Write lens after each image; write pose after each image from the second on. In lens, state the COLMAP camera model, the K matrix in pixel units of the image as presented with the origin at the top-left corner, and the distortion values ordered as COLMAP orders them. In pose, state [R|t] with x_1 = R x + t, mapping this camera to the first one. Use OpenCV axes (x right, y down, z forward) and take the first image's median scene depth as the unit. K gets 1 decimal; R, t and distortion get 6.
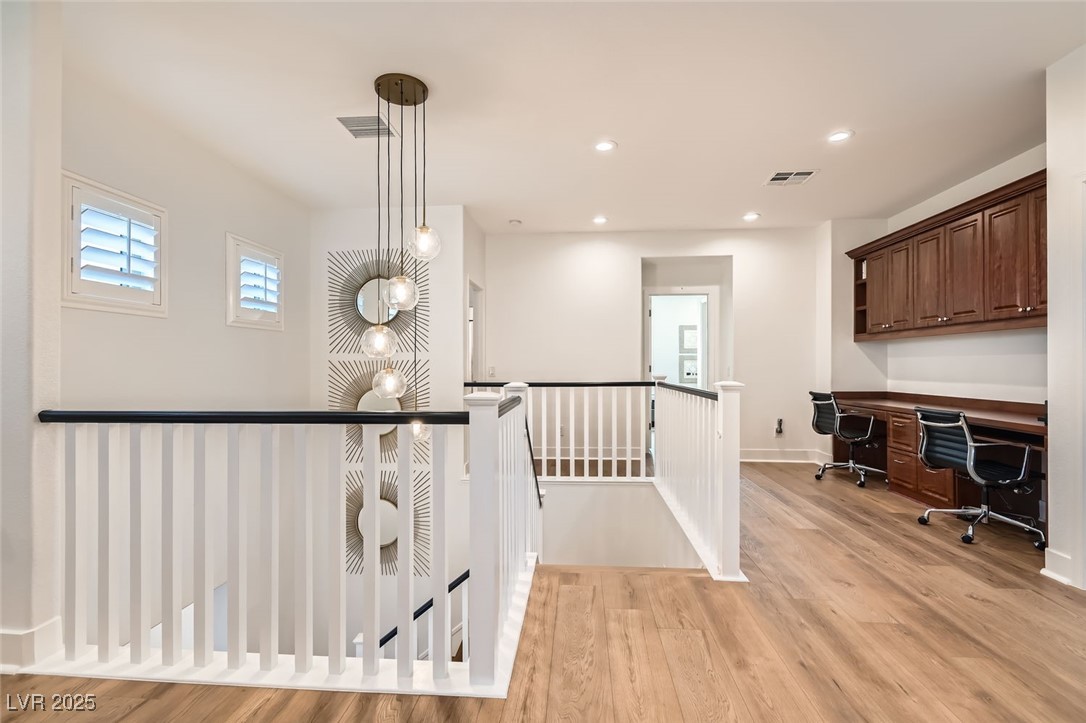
lens RADIAL K [[503.5, 0, 536.9], [0, 503.5, 359.8], [0, 0, 1]] dist [0.001003, -0.001416]
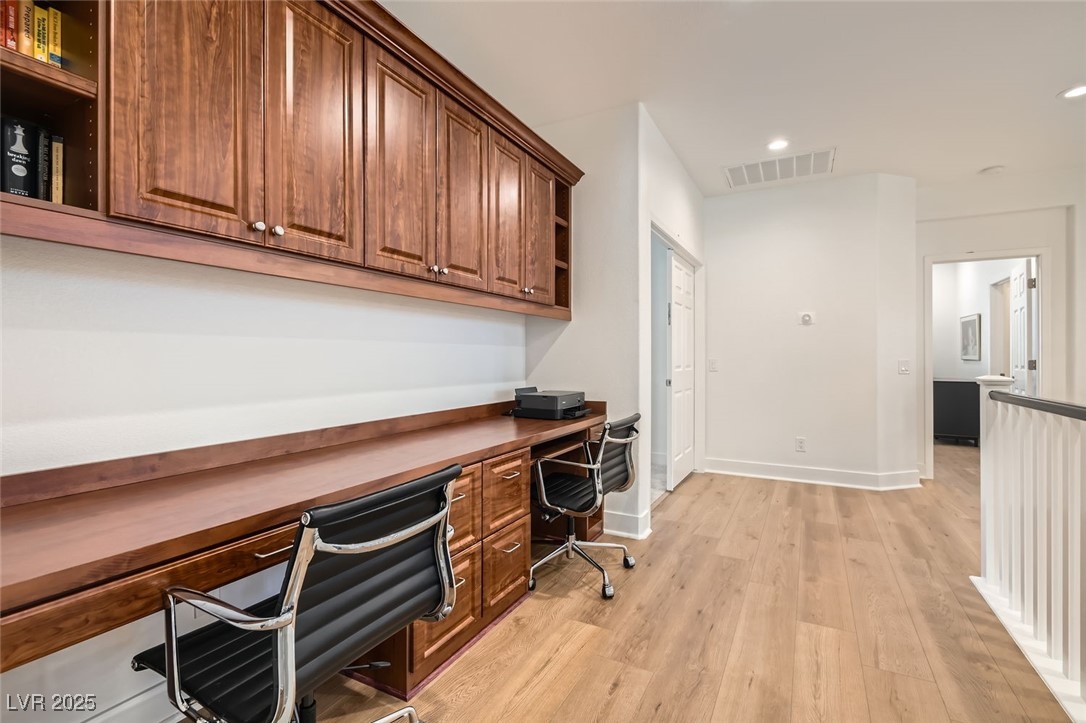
lens RADIAL K [[503.5, 0, 536.9], [0, 503.5, 359.8], [0, 0, 1]] dist [0.001003, -0.001416]
pose [[-0.914246, -0.003192, 0.405147, 0.642170], [-0.006520, 0.999955, -0.006835, 0.018352], [-0.405107, -0.008890, -0.914226, 1.811893]]
